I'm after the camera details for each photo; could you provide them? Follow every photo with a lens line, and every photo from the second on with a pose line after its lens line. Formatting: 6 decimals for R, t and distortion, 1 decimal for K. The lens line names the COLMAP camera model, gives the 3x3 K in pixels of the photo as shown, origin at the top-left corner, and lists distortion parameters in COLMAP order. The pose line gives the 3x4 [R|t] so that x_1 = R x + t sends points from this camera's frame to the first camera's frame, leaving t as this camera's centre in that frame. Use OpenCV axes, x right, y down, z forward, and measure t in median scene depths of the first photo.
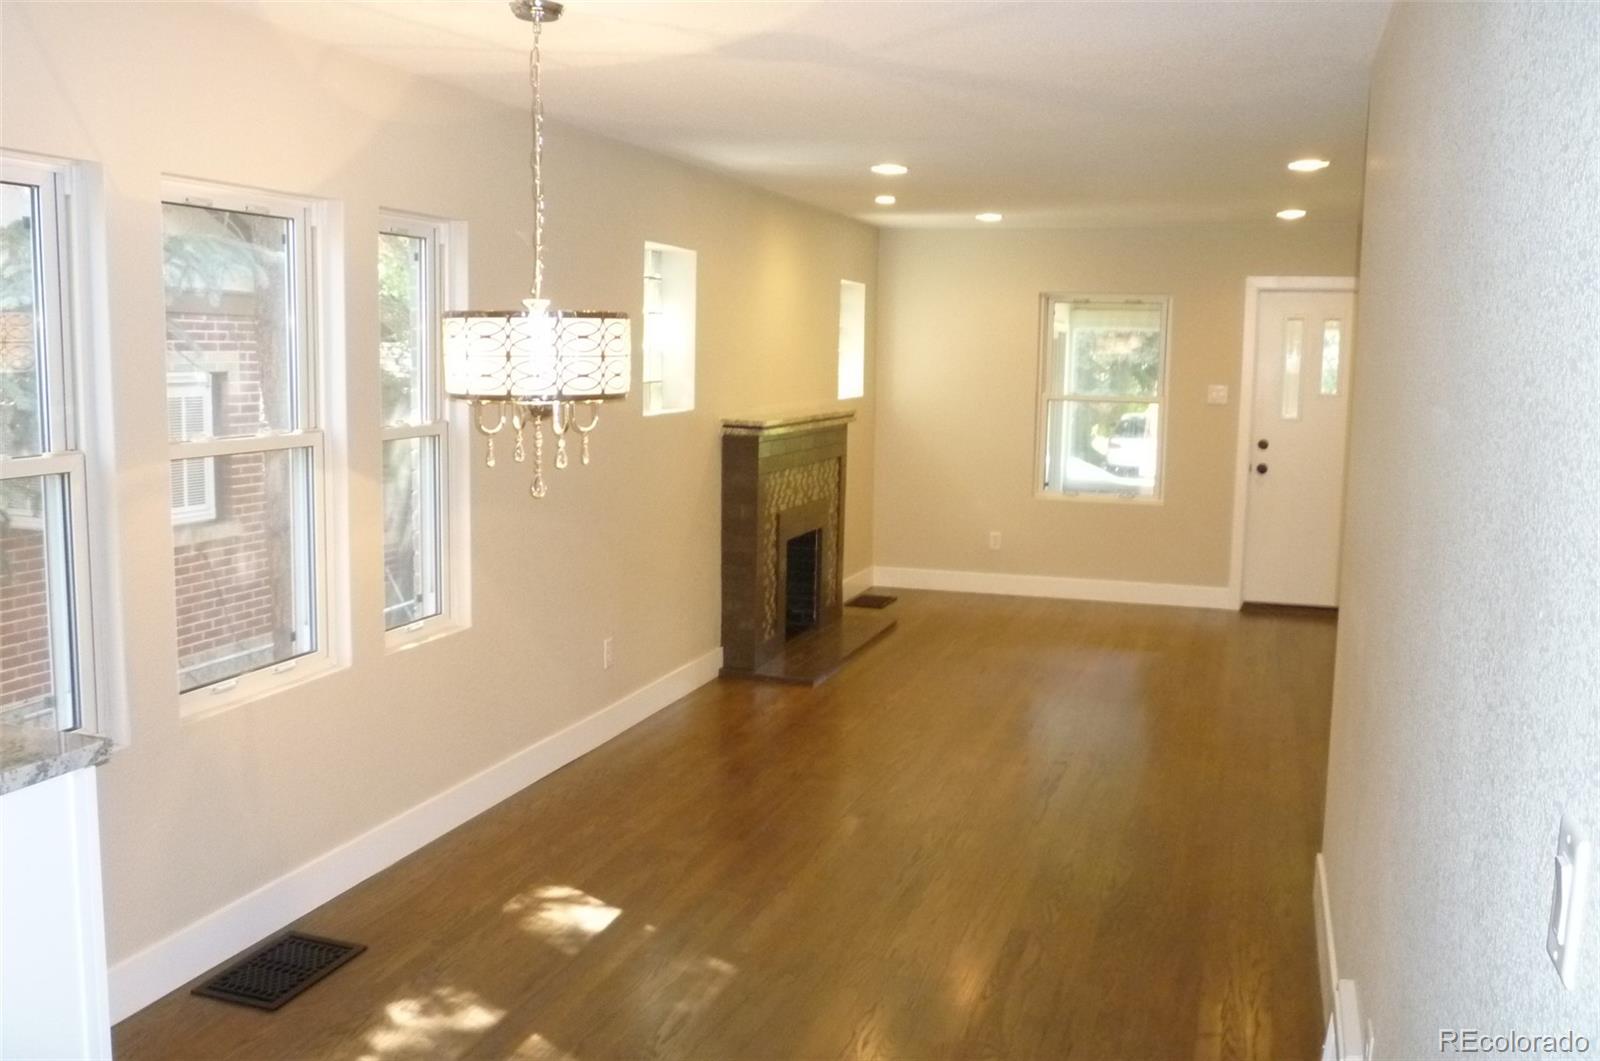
lens RADIAL K [[1412.3, 0, 800.0], [0, 1412.3, 530.5], [0, 0, 1]] dist [-0.037335, -0.004115]
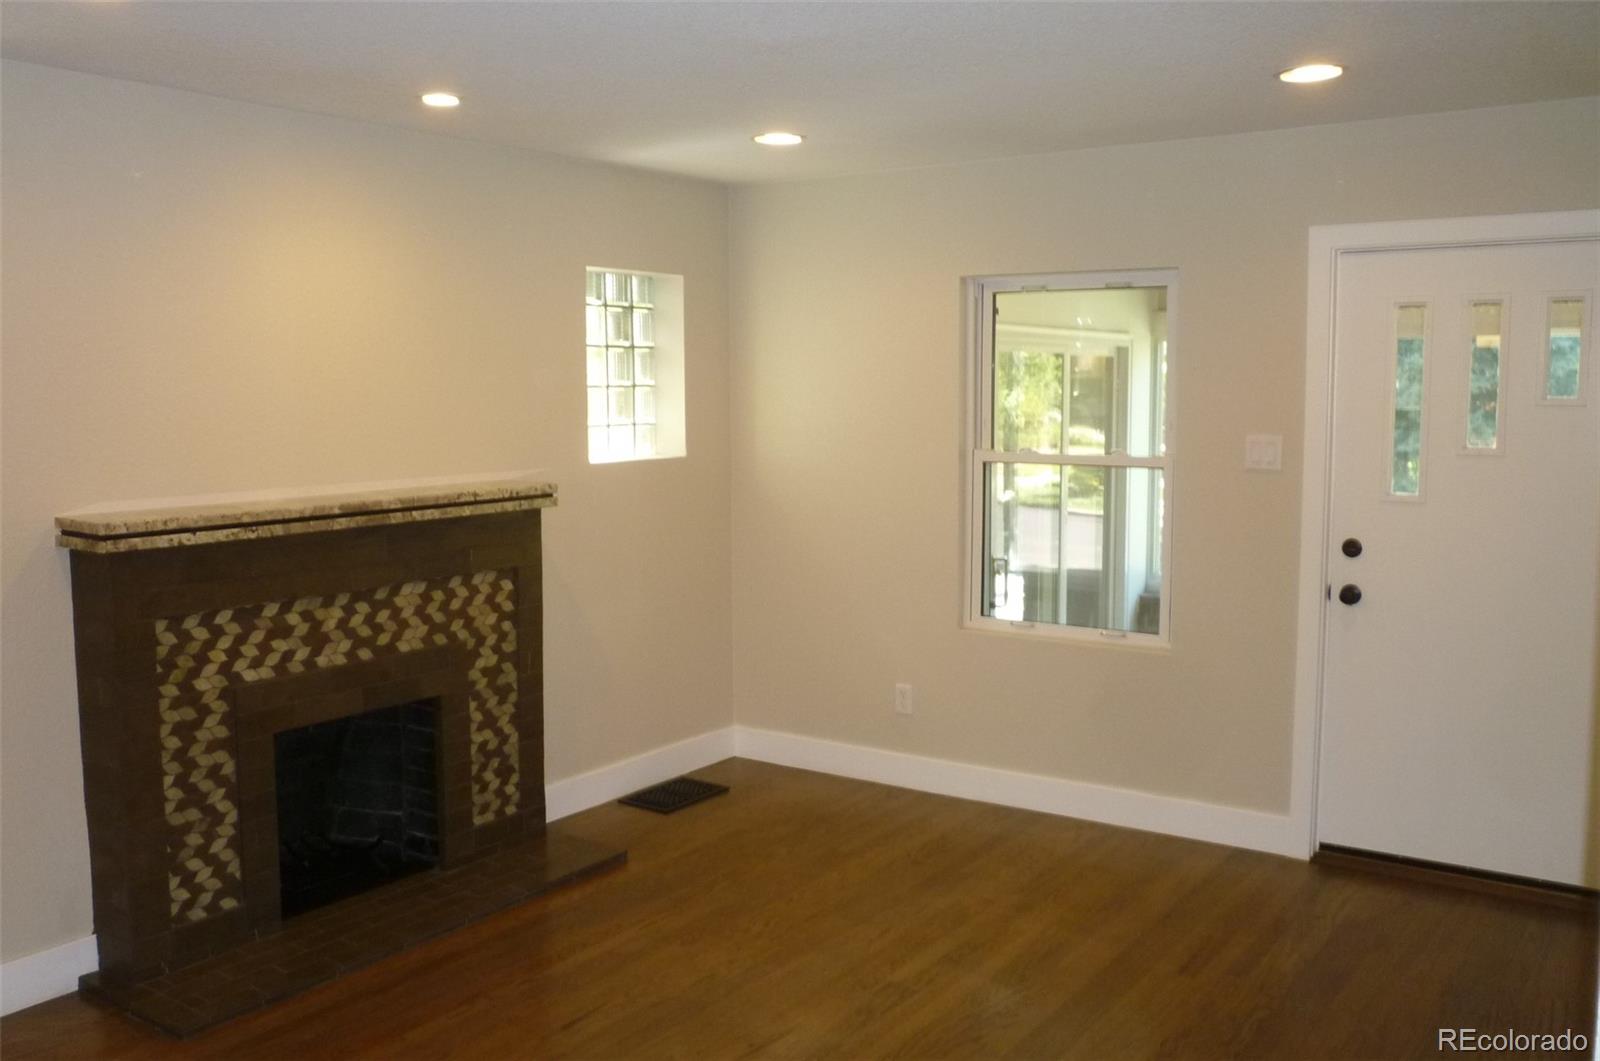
lens RADIAL K [[1412.3, 0, 800.0], [0, 1412.3, 530.5], [0, 0, 1]] dist [-0.037335, -0.004115]
pose [[0.956711, 0.011154, -0.290824, 0.284674], [-0.018097, 0.999612, -0.021193, -0.052839], [0.290475, 0.025539, 0.956542, 0.445023]]
